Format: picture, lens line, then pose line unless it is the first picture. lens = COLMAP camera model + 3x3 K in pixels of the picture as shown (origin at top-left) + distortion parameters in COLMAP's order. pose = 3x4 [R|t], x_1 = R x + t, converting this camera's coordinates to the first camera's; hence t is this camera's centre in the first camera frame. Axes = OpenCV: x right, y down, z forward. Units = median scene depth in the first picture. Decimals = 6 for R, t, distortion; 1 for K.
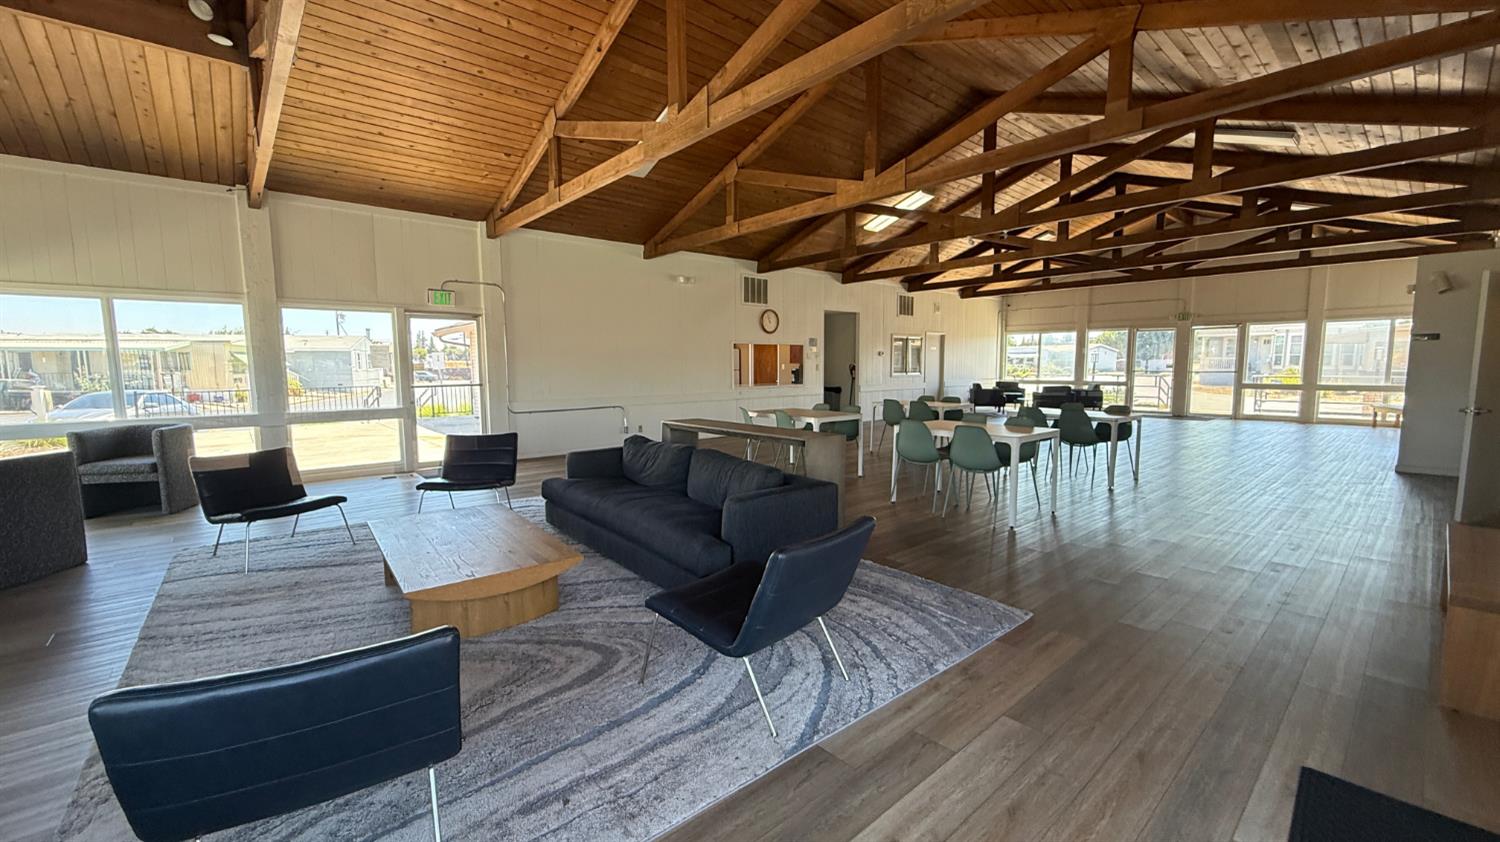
lens RADIAL K [[598.8, 0, 747.3], [0, 598.8, 426.4], [0, 0, 1]] dist [-0.000093, -0.000120]
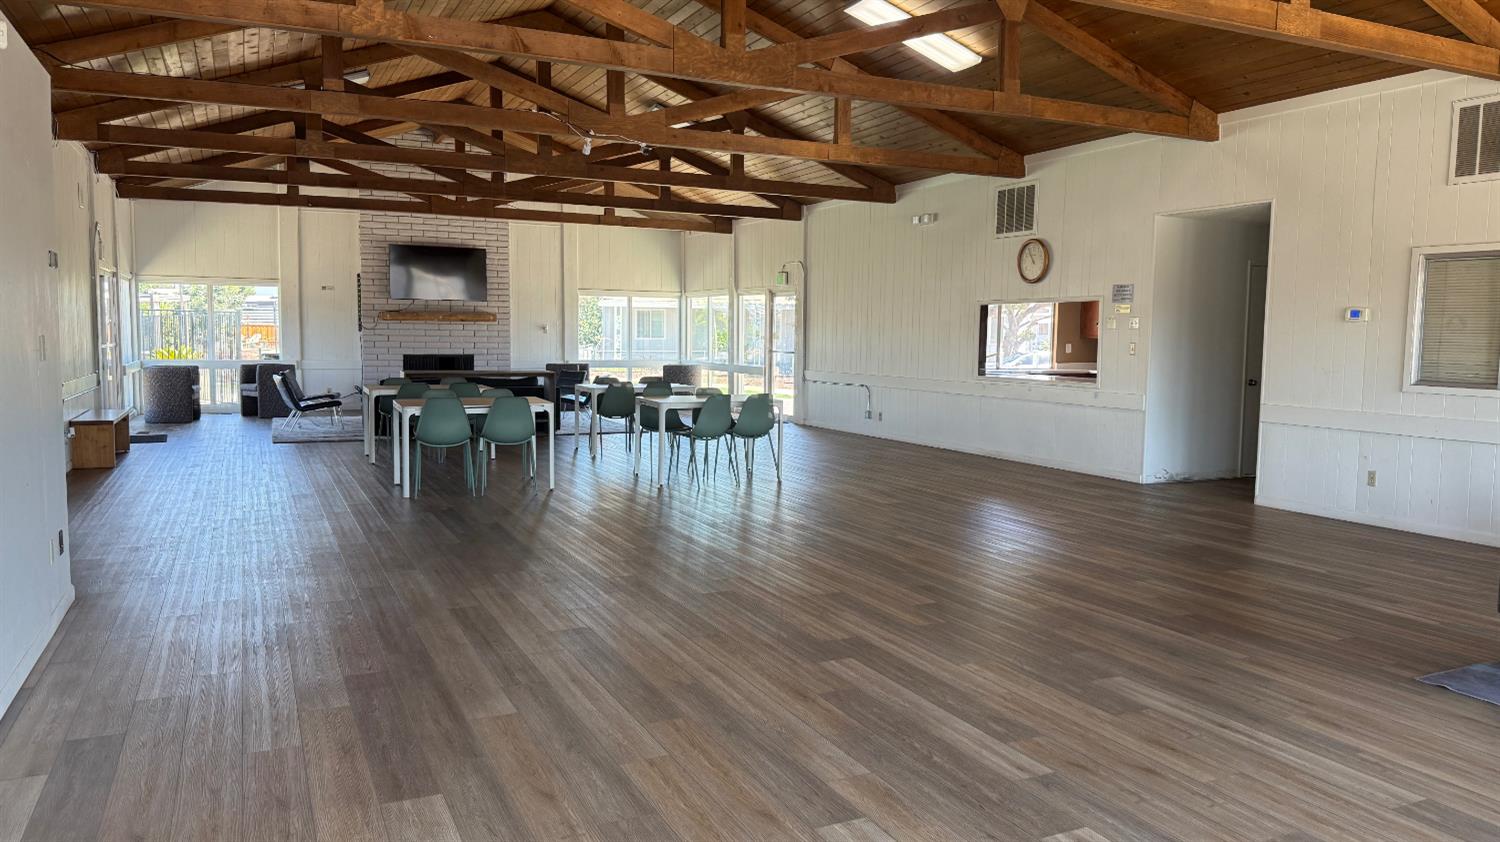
lens RADIAL K [[1054.7, 0, 749.0], [0, 1054.7, 420.2], [0, 0, 1]] dist [0.003219, 0.000322]
pose [[-0.272542, 0.095185, -0.957424, 1.051556], [-0.087844, 0.988477, 0.123278, -0.130209], [0.958125, 0.117703, -0.261040, 1.037110]]
